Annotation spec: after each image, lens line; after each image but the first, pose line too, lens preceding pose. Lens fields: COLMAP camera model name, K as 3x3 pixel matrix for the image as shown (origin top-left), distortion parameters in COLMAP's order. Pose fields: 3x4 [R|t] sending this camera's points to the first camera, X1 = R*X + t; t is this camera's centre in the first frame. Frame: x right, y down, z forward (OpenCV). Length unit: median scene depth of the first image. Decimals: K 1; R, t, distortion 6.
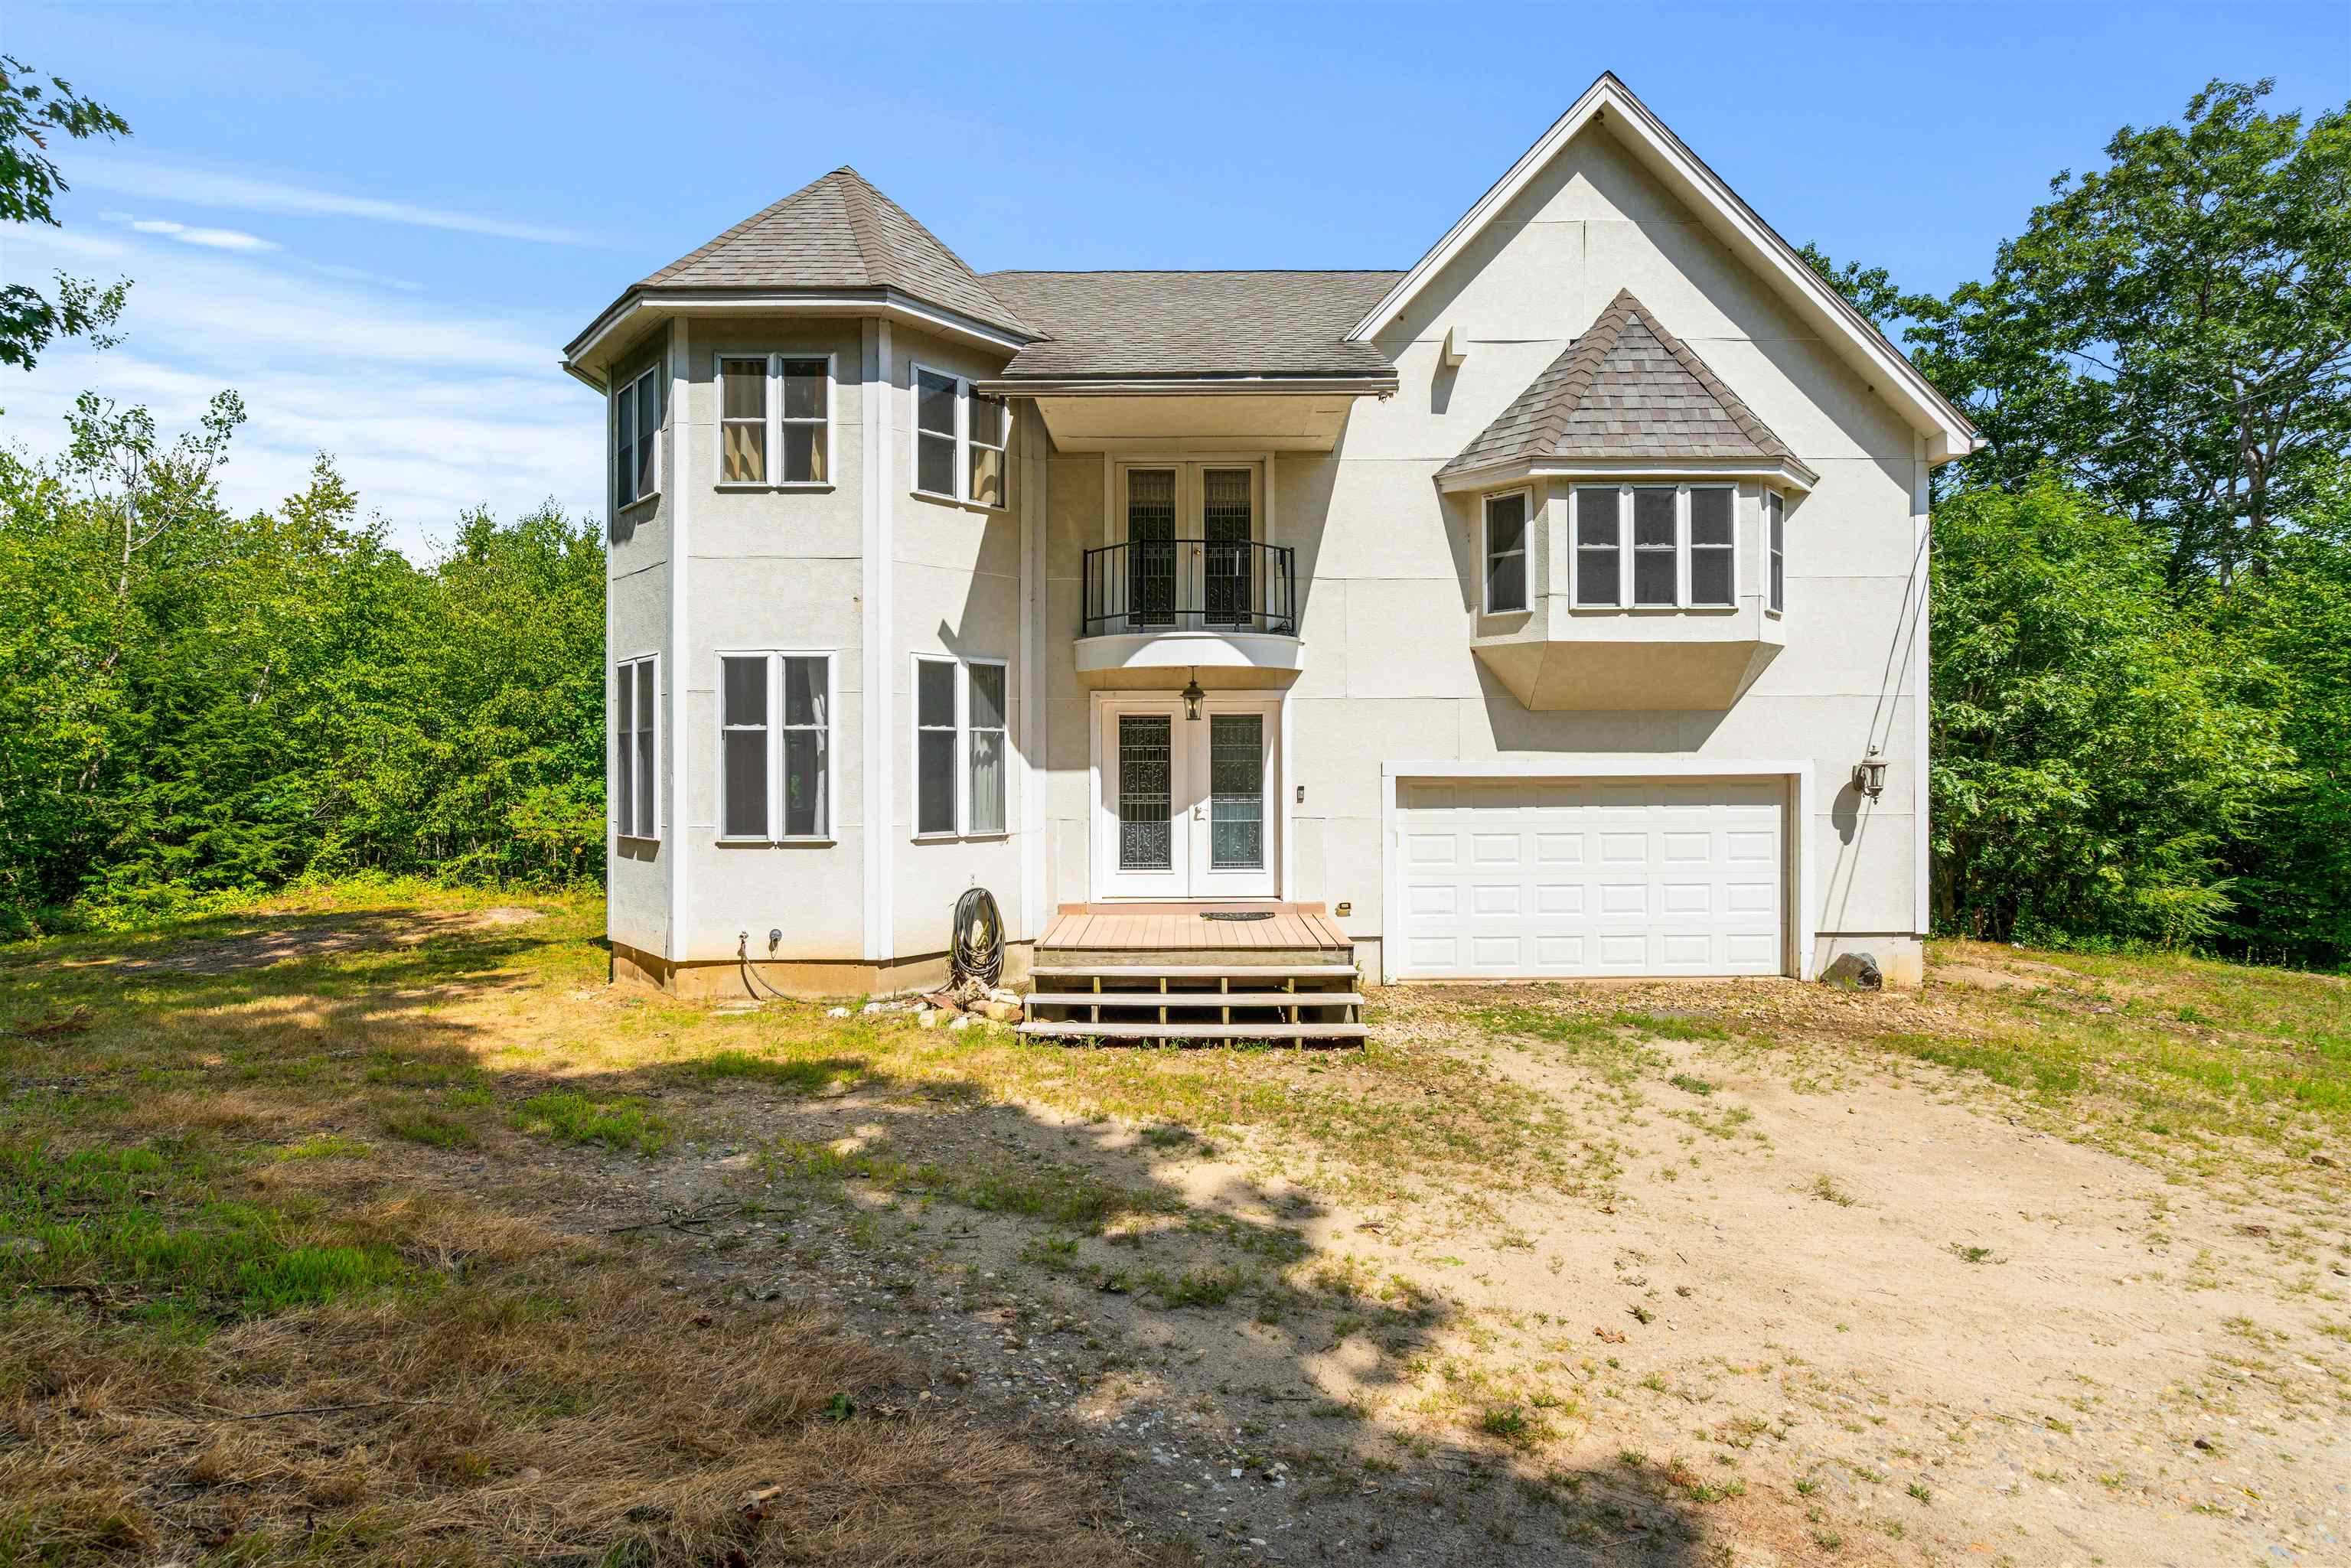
lens RADIAL K [[1064.2, 0, 1157.0], [0, 1064.2, 788.7], [0, 0, 1]] dist [-0.004741, 0.000181]
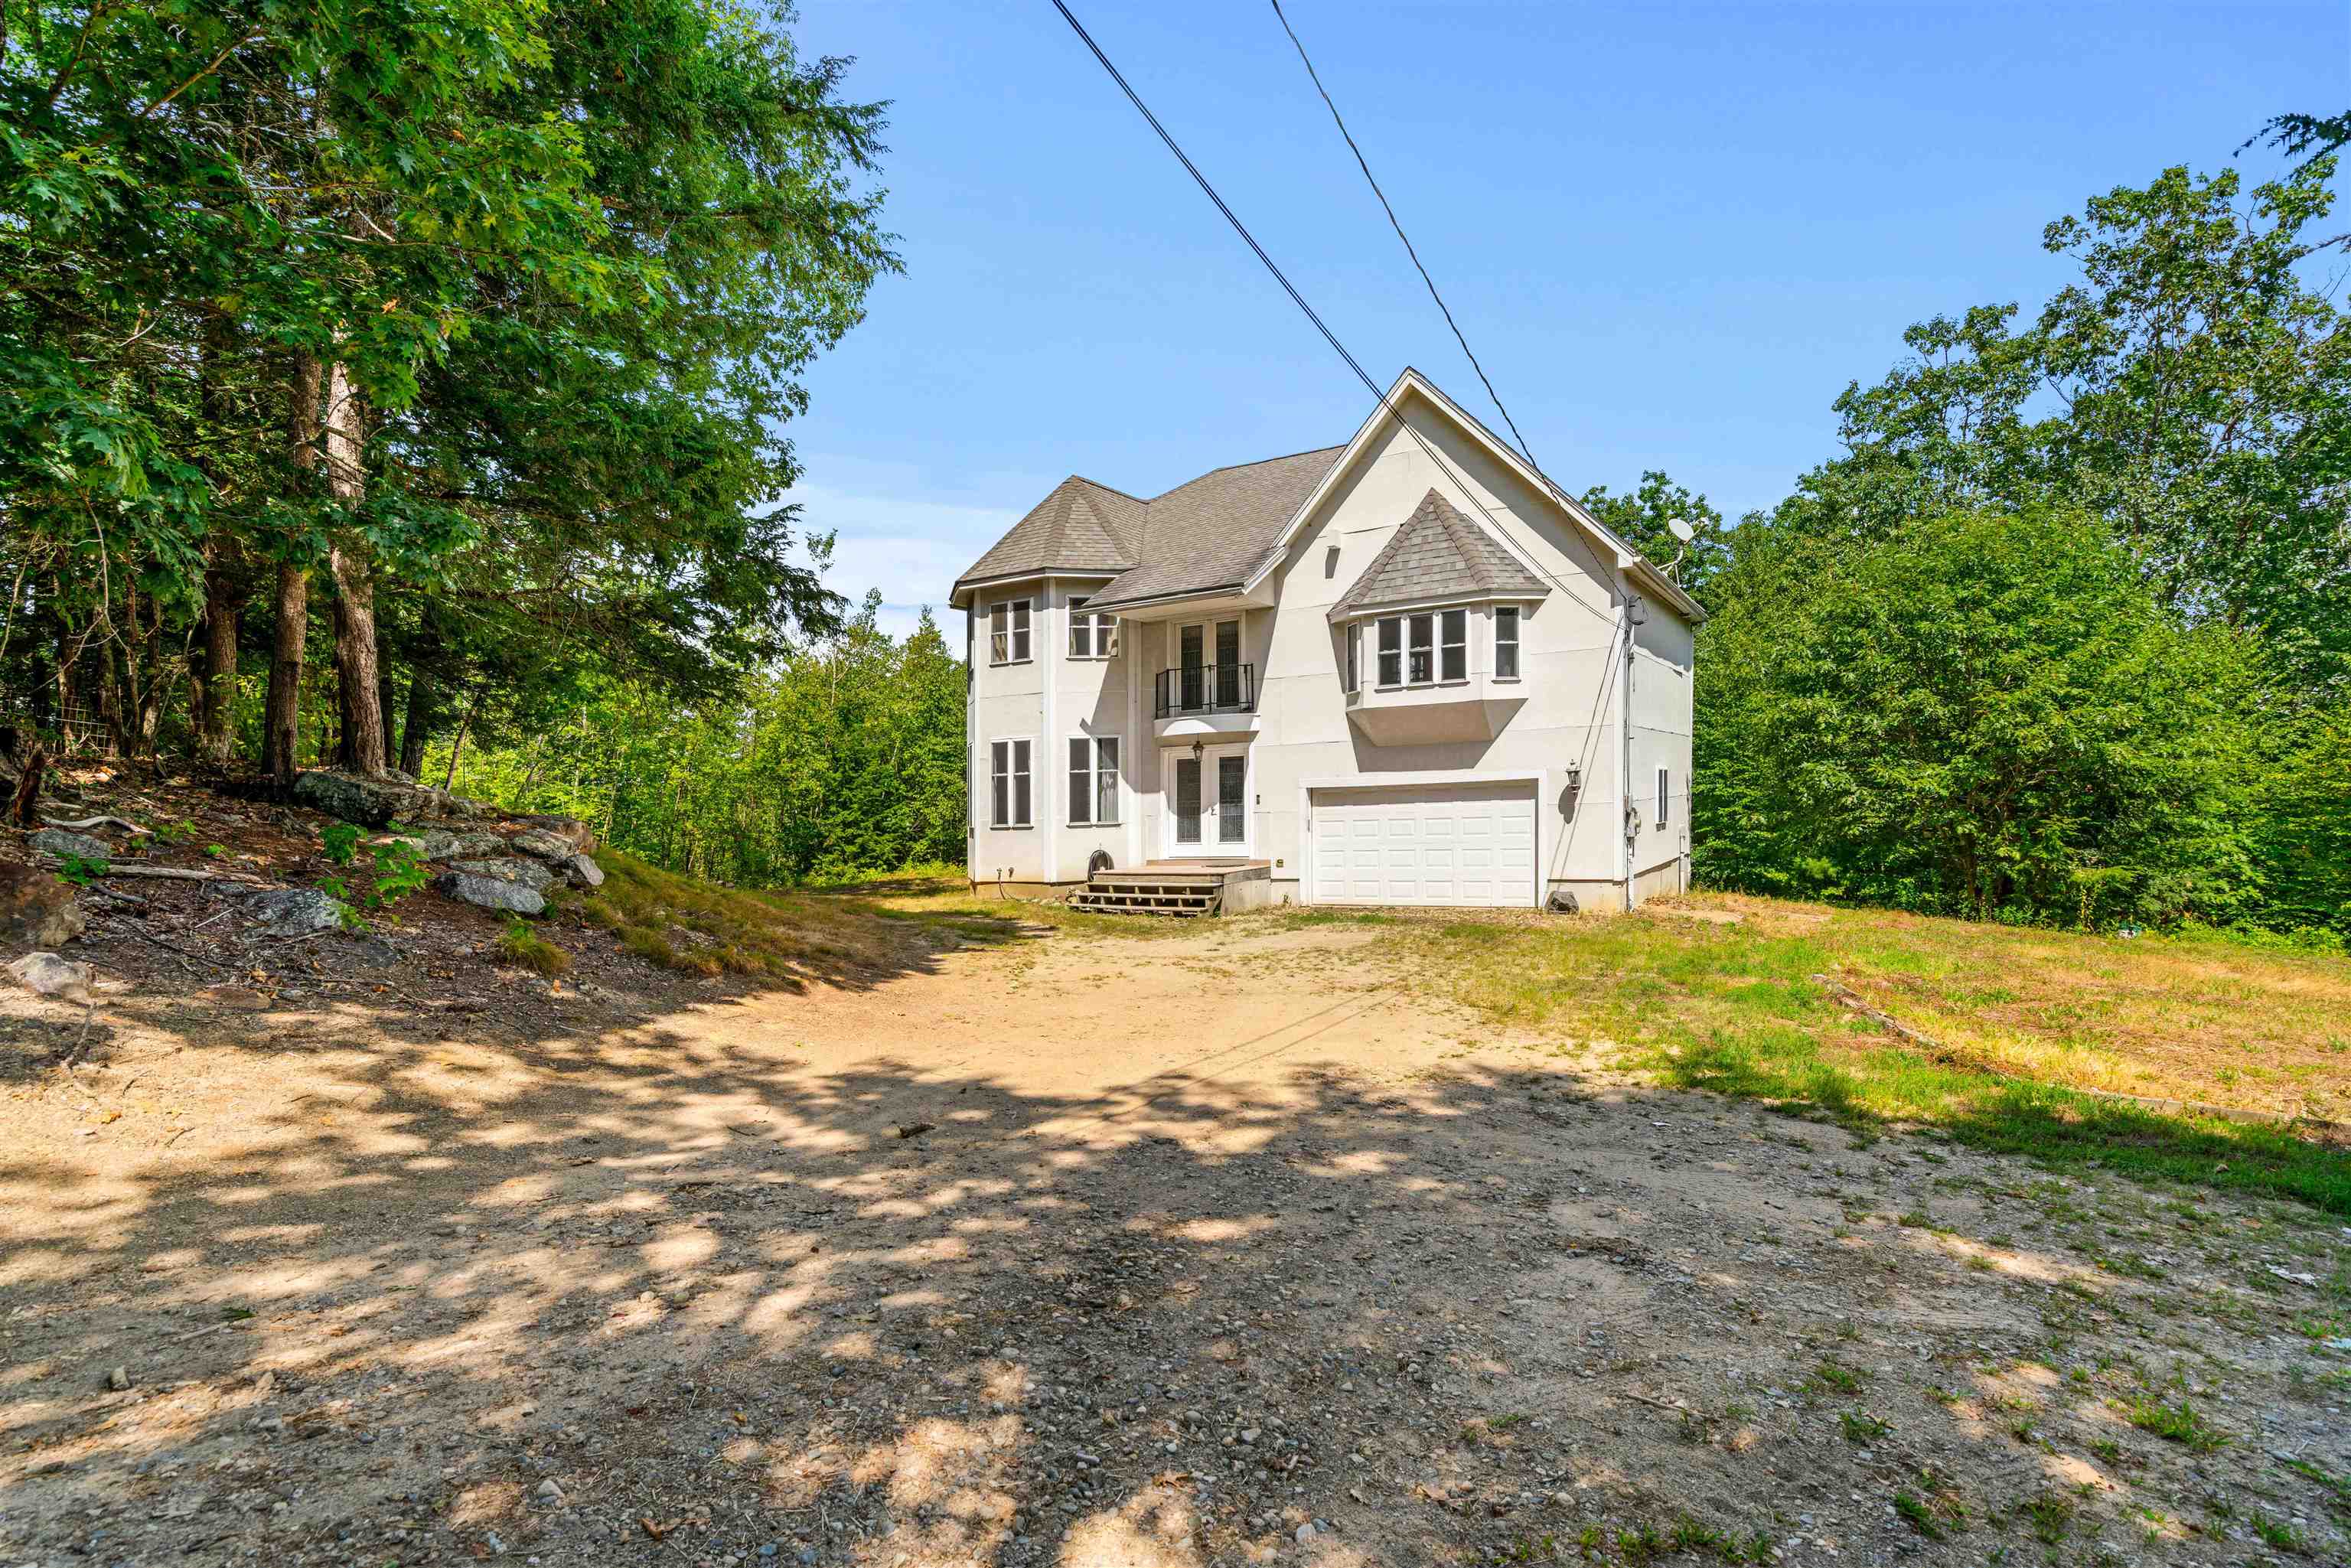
lens RADIAL K [[1266.0, 0, 1167.0], [0, 1266.0, 825.7], [0, 0, 1]] dist [-0.018347, 0.018143]
pose [[0.846246, -0.013850, -0.532612, 1.161420], [0.014366, 0.999892, -0.003176, 0.055604], [0.532598, -0.004964, 0.846354, -0.927908]]
